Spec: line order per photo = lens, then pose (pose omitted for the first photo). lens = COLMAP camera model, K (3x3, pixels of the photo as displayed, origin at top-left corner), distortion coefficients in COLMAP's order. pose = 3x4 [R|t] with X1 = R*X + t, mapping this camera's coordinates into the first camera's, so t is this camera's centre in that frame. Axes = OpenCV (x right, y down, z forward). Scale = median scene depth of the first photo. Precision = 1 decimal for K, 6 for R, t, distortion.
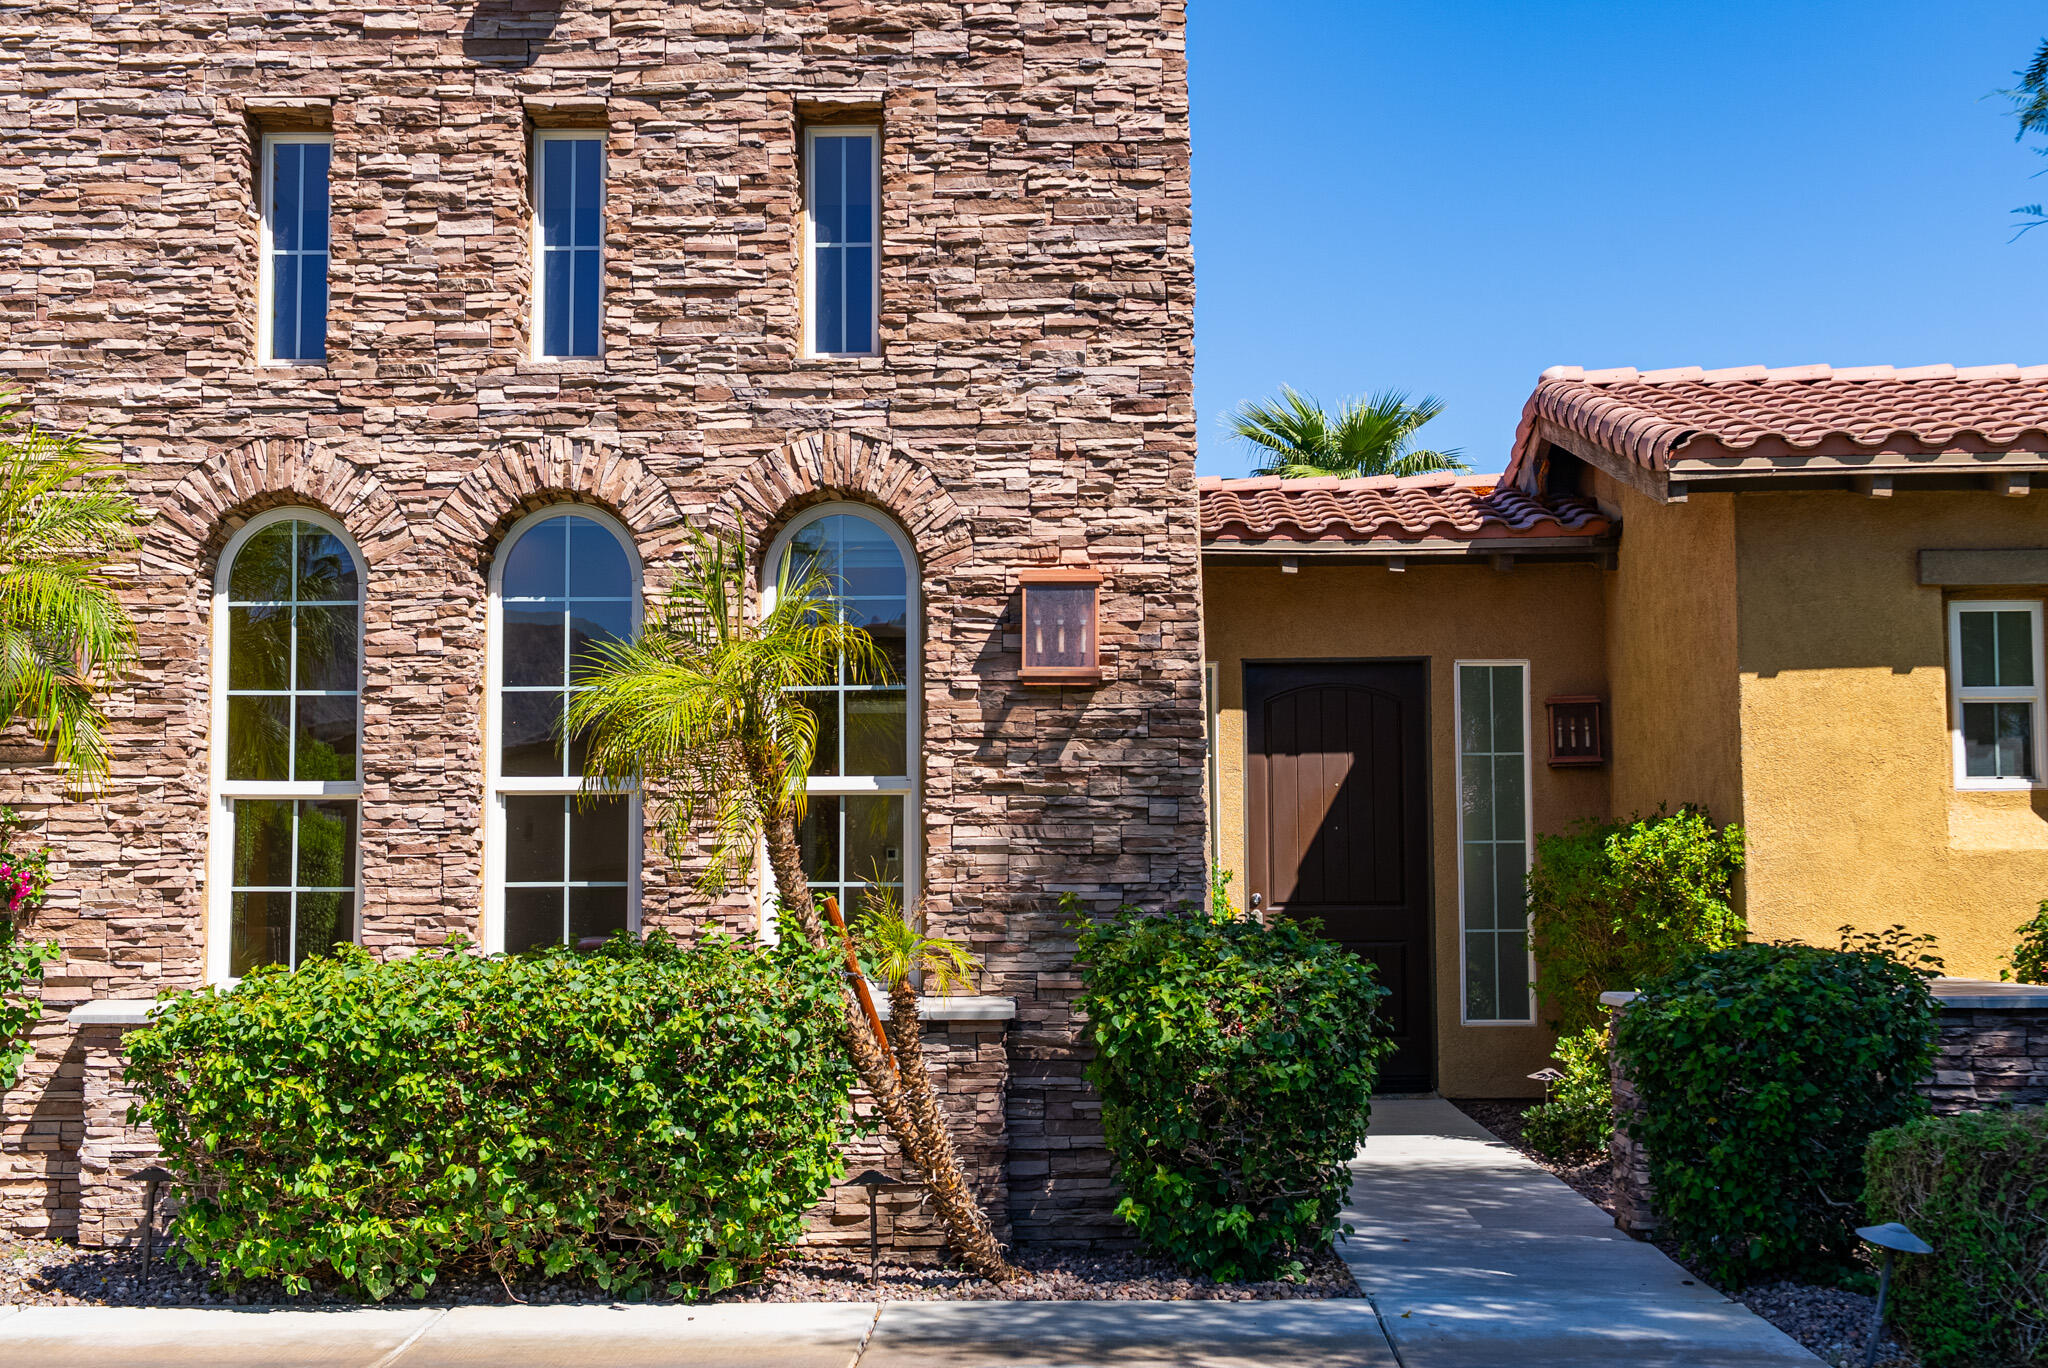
lens RADIAL K [[2831.4, 0, 1024.8], [0, 2831.4, 681.2], [0, 0, 1]] dist [0.013384, 0.000000]
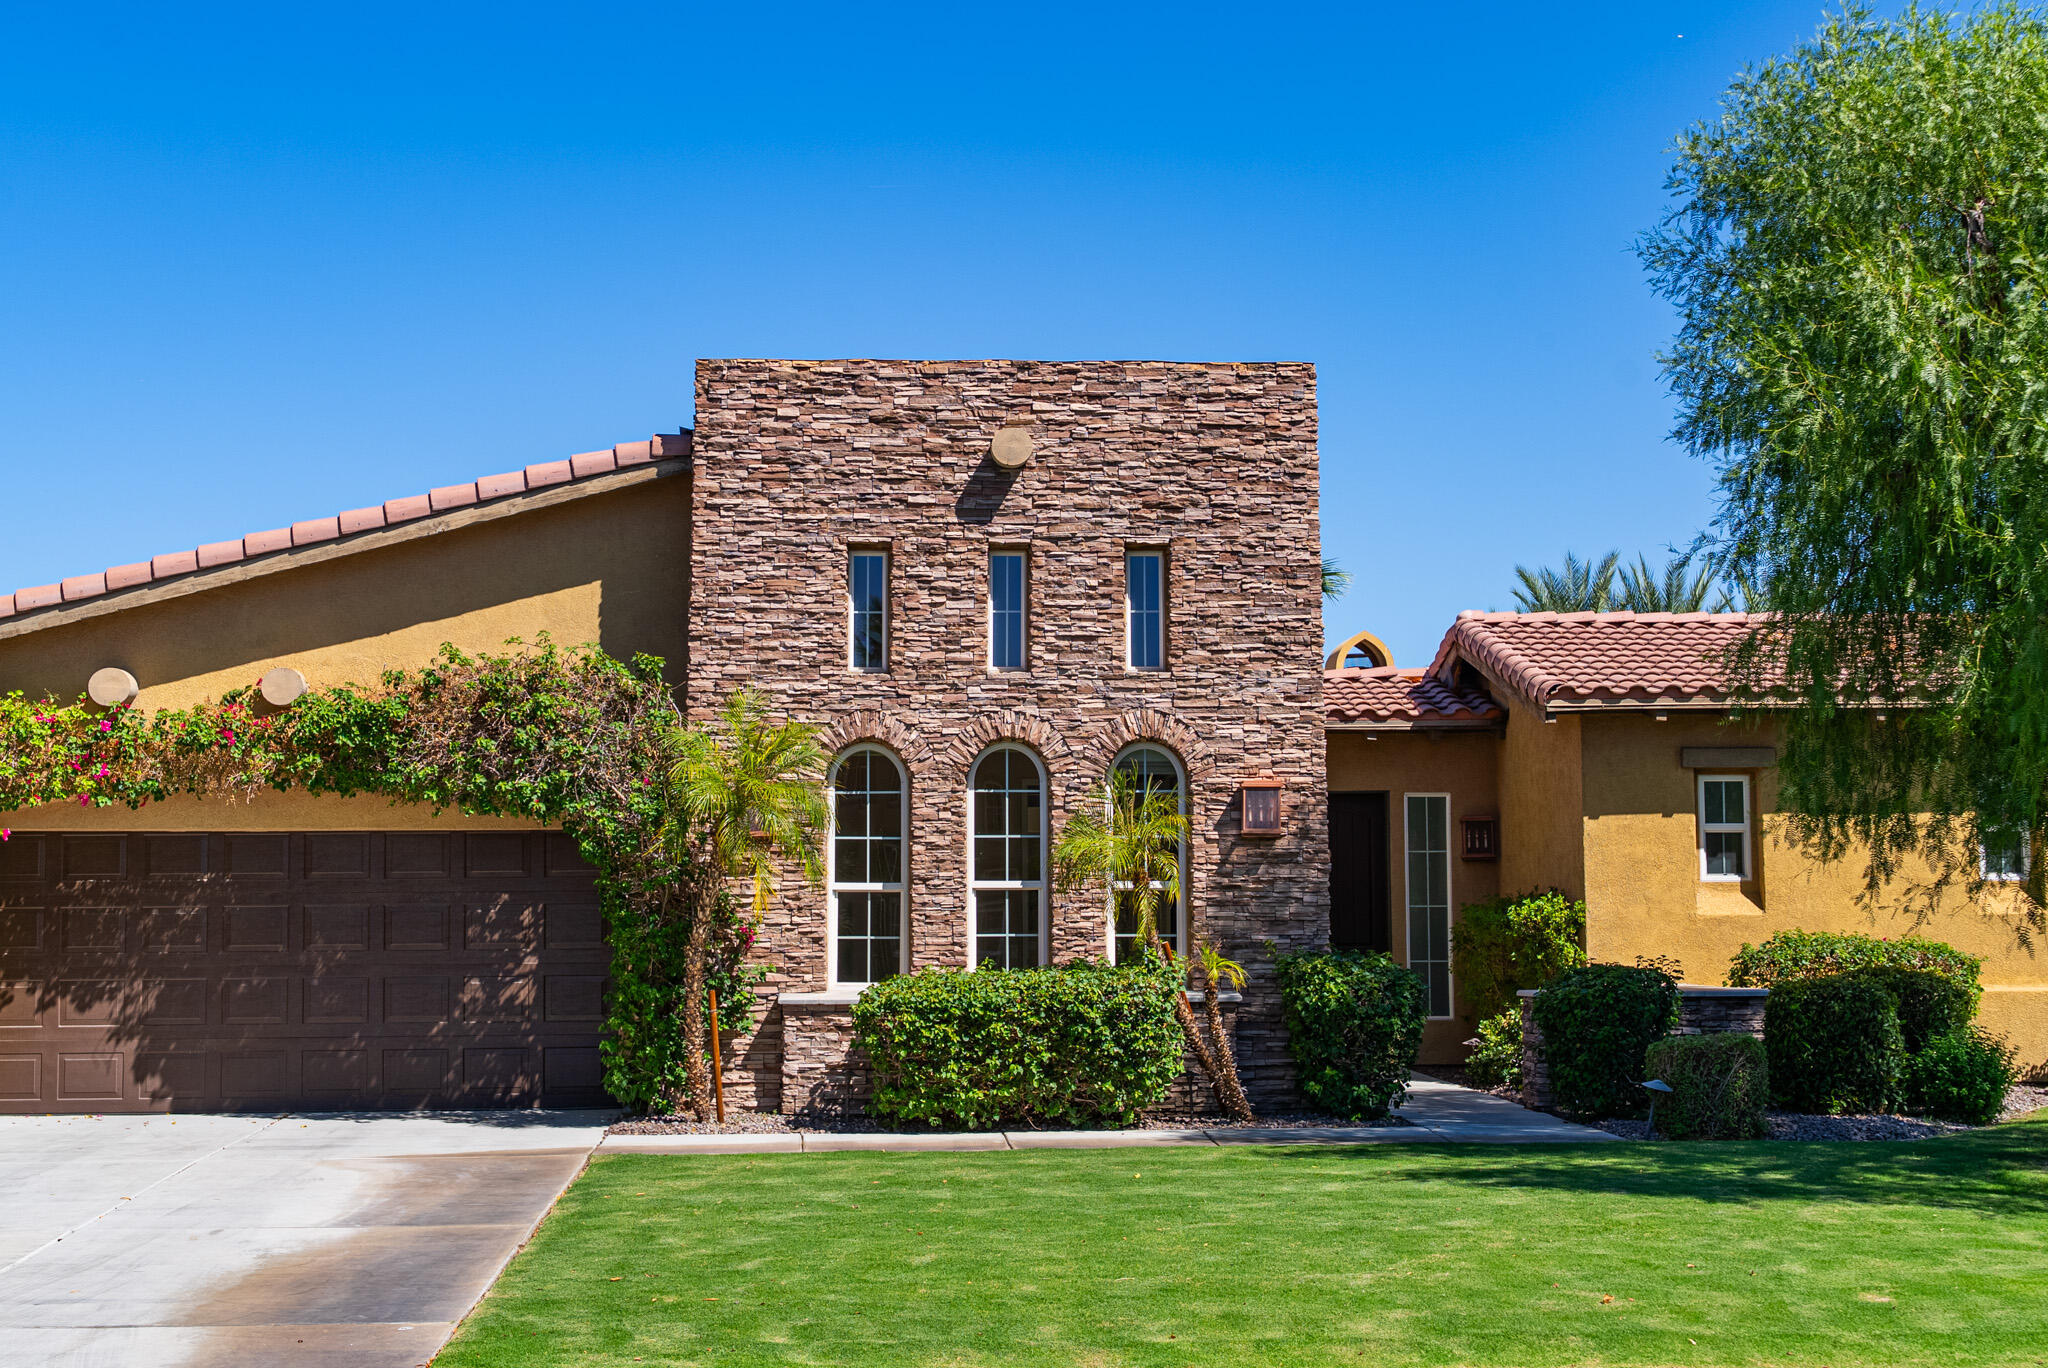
lens RADIAL K [[3125.2, 0, 1023.8], [0, 3125.2, 686.6], [0, 0, 1]] dist [0.011812, 0.000000]
pose [[0.996444, 0.006713, 0.083994, -0.337799], [-0.006424, 0.999972, -0.003718, -0.094984], [-0.084016, 0.003166, 0.996459, -1.190700]]
